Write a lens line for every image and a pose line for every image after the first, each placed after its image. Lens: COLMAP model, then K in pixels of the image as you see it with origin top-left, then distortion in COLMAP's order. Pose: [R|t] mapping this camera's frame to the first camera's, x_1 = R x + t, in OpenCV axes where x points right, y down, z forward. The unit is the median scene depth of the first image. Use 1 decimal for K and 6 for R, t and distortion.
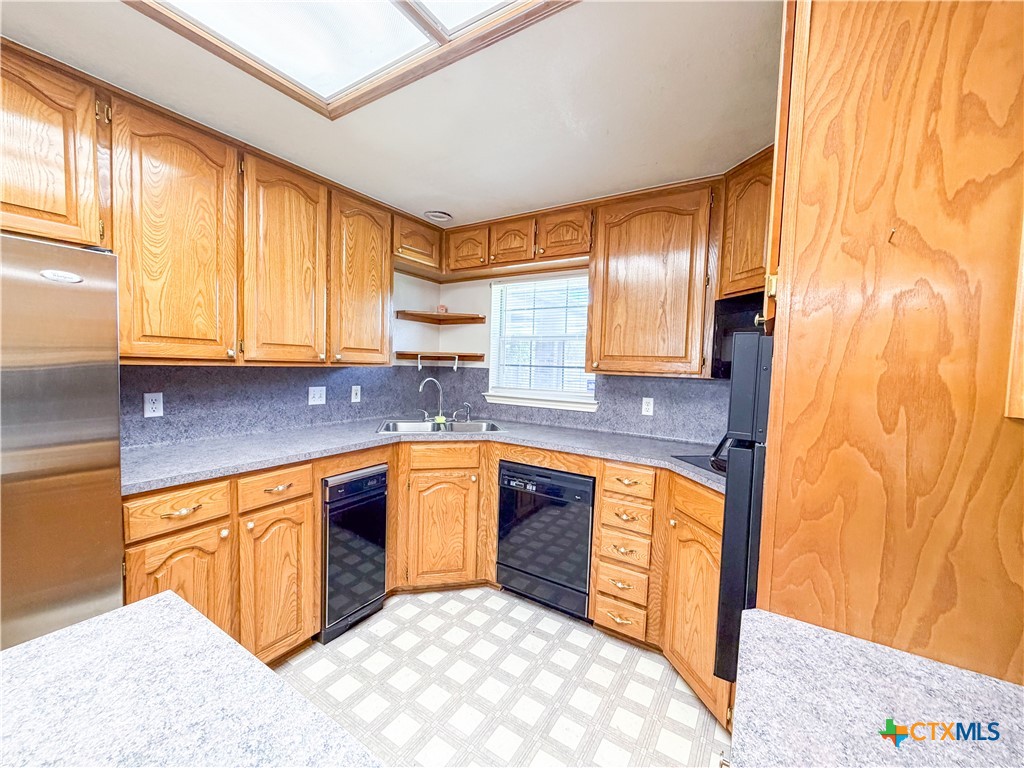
lens RADIAL K [[407.3, 0, 512.0], [0, 407.3, 384.0], [0, 0, 1]] dist [-0.002198, -0.000225]
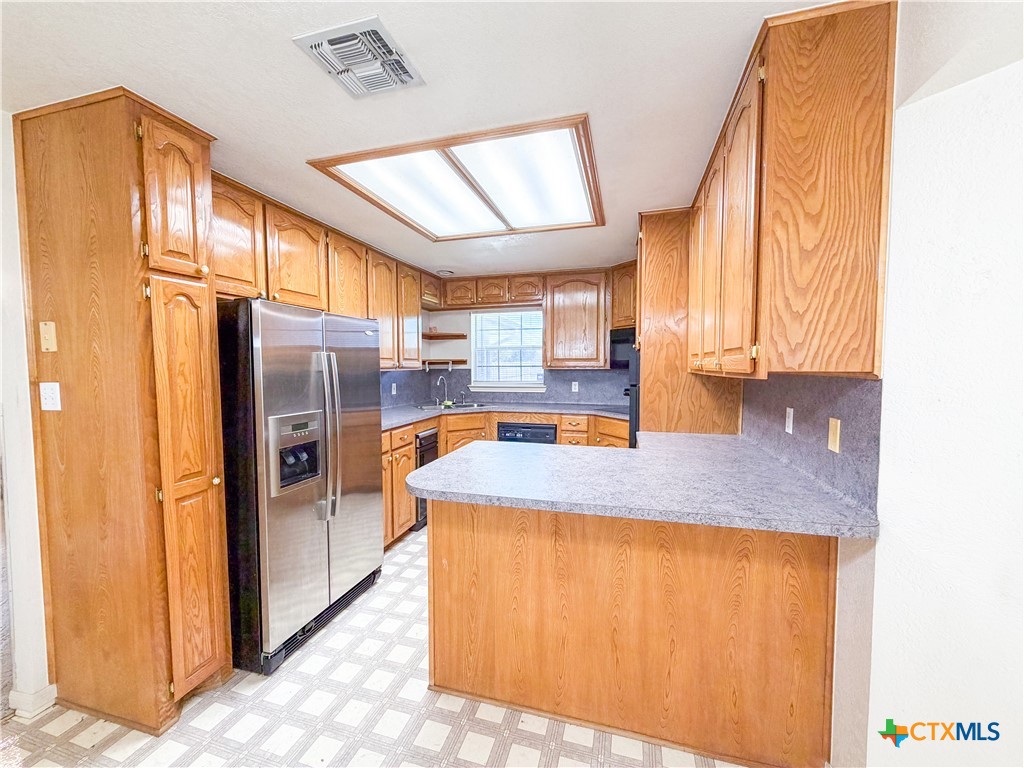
lens RADIAL K [[407.3, 0, 512.0], [0, 407.3, 384.0], [0, 0, 1]] dist [-0.002198, -0.000225]
pose [[0.959171, -0.045686, 0.279112, -0.439342], [0.046381, 0.998915, 0.004114, 0.024125], [-0.278998, 0.009000, 0.960250, -0.643115]]
